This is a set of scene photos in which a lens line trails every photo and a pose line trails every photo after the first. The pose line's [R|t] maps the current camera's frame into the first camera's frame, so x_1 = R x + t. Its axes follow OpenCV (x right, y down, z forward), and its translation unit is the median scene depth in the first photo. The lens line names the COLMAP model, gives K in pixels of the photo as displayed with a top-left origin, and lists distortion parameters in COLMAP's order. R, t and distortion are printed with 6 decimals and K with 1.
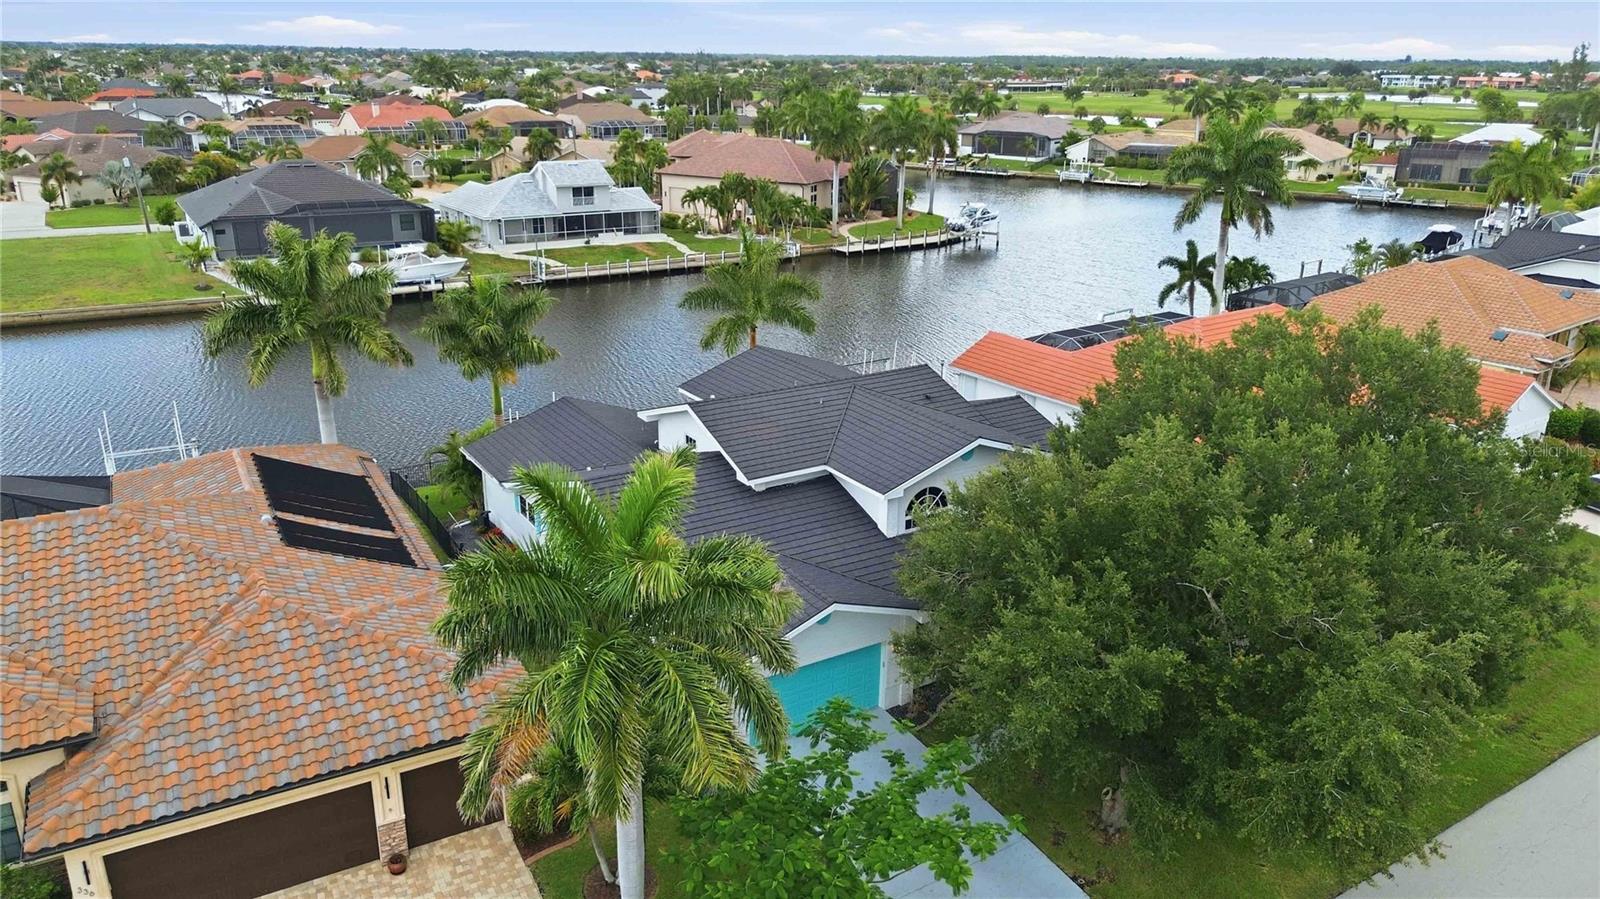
lens RADIAL K [[1135.8, 0, 801.7], [0, 1135.8, 453.2], [0, 0, 1]] dist [0.064939, -0.062504]
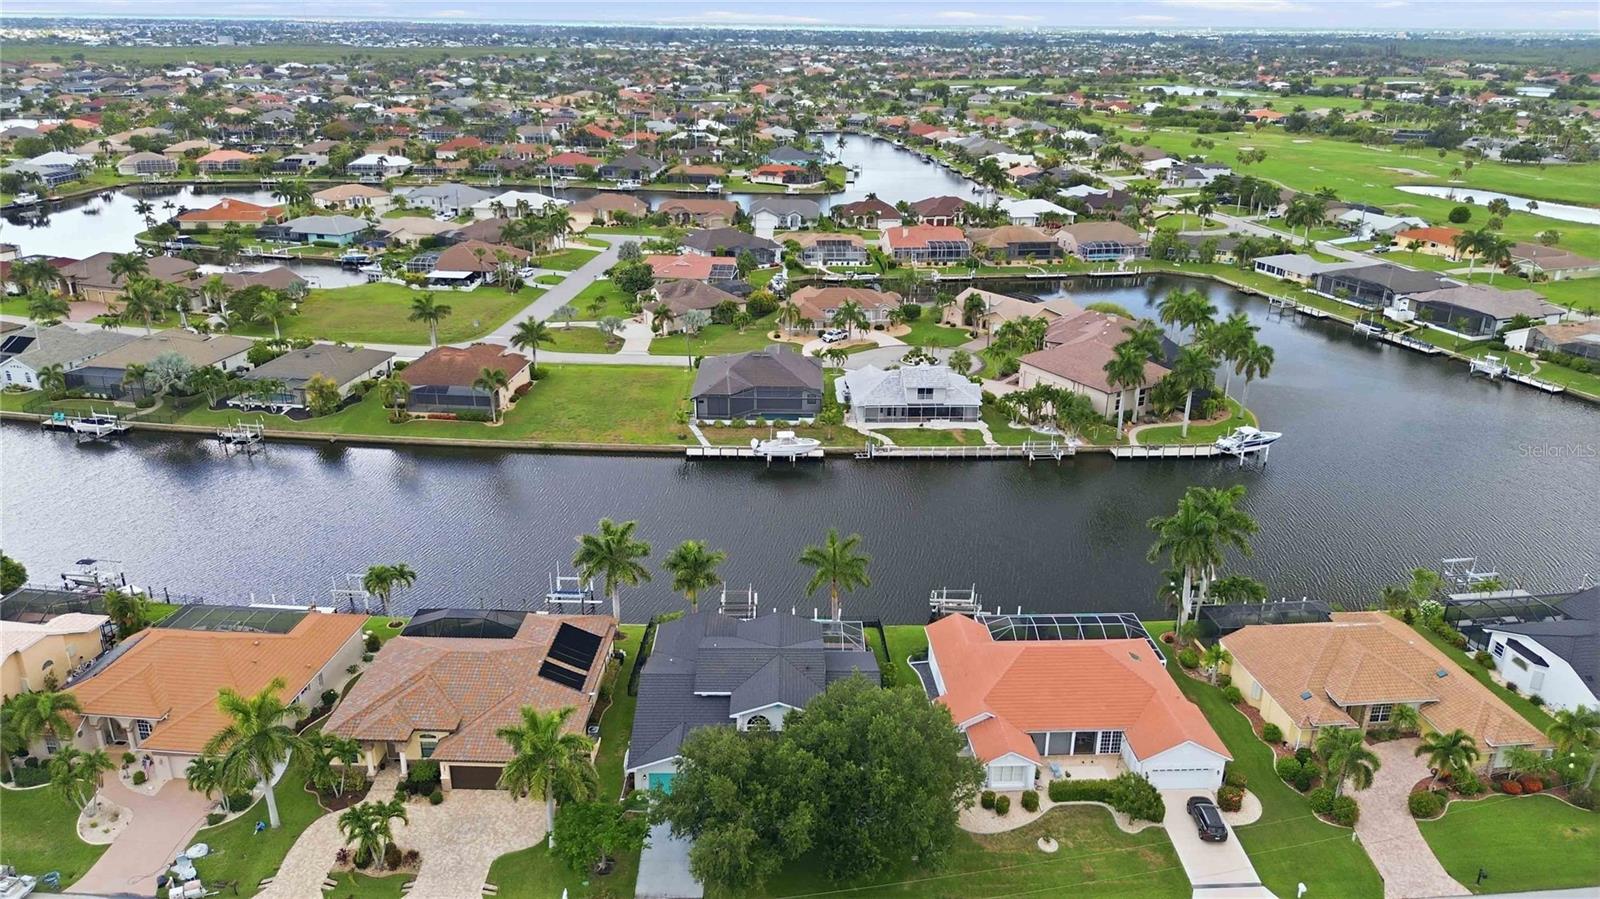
lens RADIAL K [[1135.8, 0, 801.7], [0, 1135.8, 453.2], [0, 0, 1]] dist [0.064939, -0.062504]
pose [[0.850780, 0.183486, -0.492449, 0.400826], [-0.174152, 0.982556, 0.065226, -0.216065], [0.495827, 0.030268, 0.867894, -0.333745]]
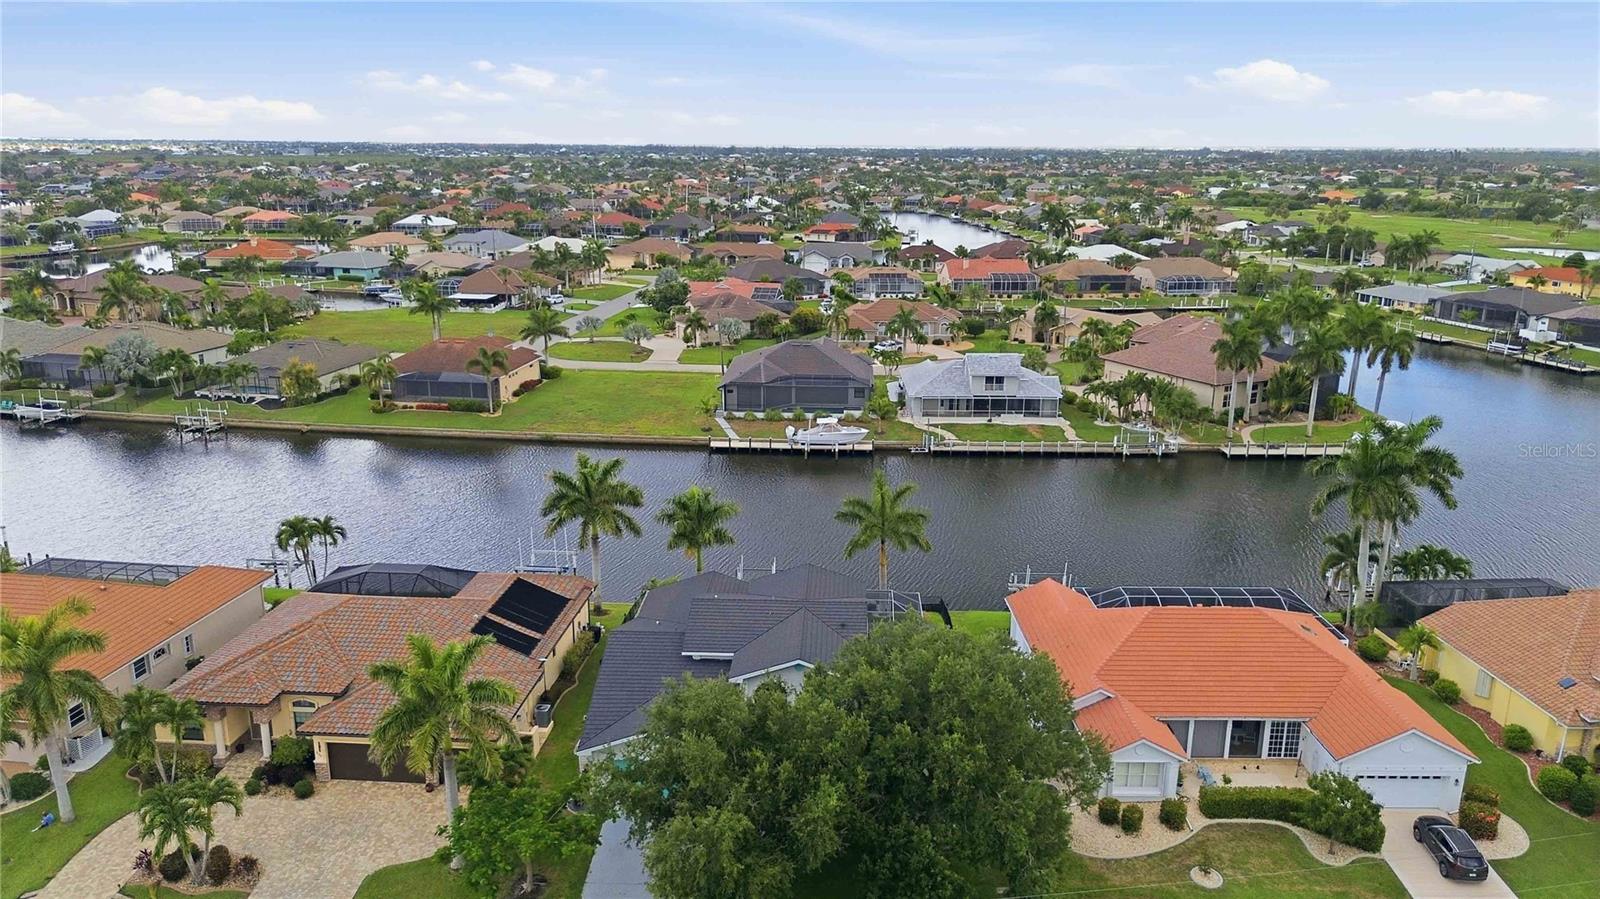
lens RADIAL K [[1135.8, 0, 801.7], [0, 1135.8, 453.2], [0, 0, 1]] dist [0.064939, -0.062504]
pose [[0.824008, 0.142603, -0.548338, 0.320661], [-0.184386, 0.982618, -0.021540, -0.085597], [0.535735, 0.118855, 0.835979, -0.130050]]
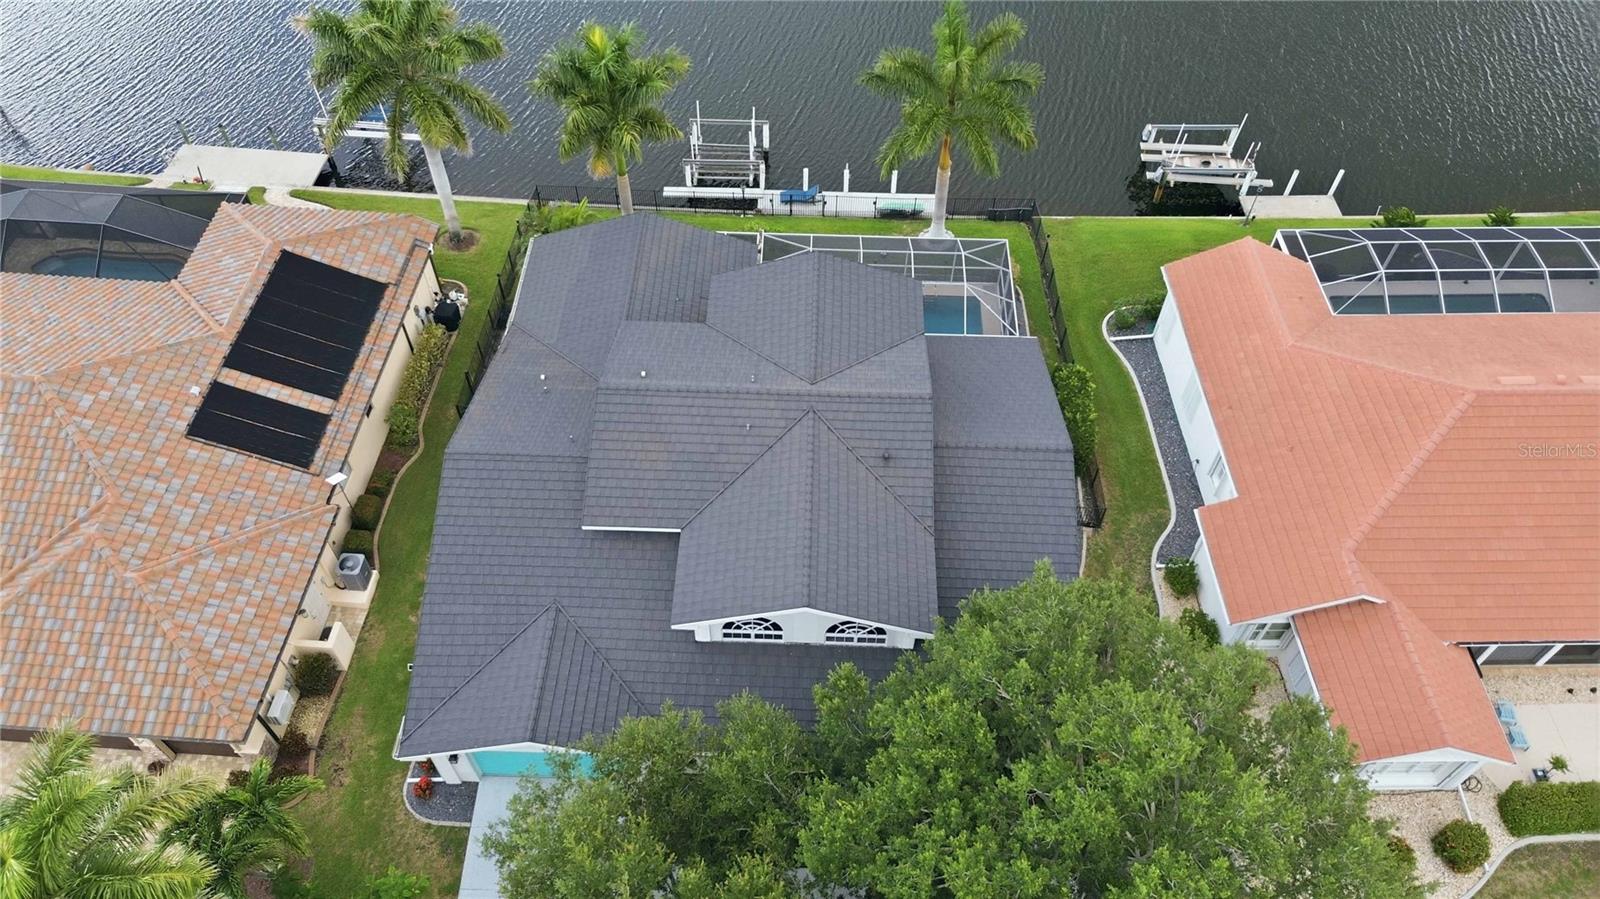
lens RADIAL K [[1135.8, 0, 801.7], [0, 1135.8, 453.2], [0, 0, 1]] dist [0.064939, -0.062504]
pose [[0.830849, 0.435990, -0.345835, 0.124659], [-0.185702, 0.803043, 0.566248, -0.181702], [0.524599, -0.406244, 0.748172, 0.128748]]
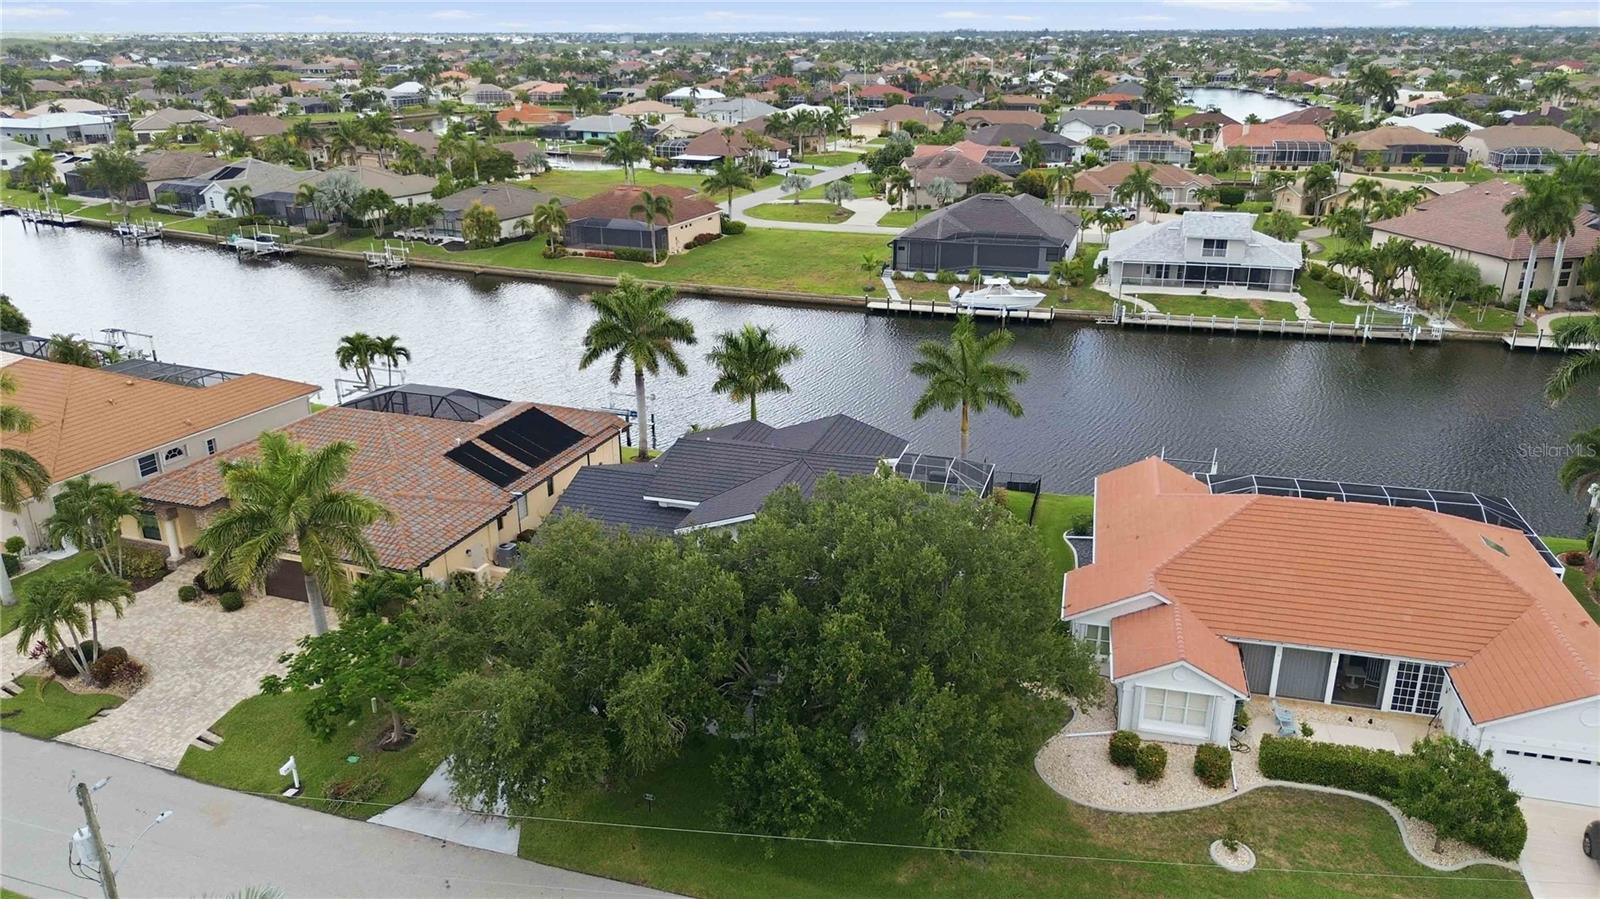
lens RADIAL K [[1139.1, 0, 800.0], [0, 1139.1, 449.5], [0, 0, 1]] dist [0.063273, -0.072958]
pose [[0.649458, 0.247703, -0.718921, 0.355029], [-0.239662, 0.963947, 0.115620, -0.079500], [0.721641, 0.097208, 0.685408, 0.035964]]
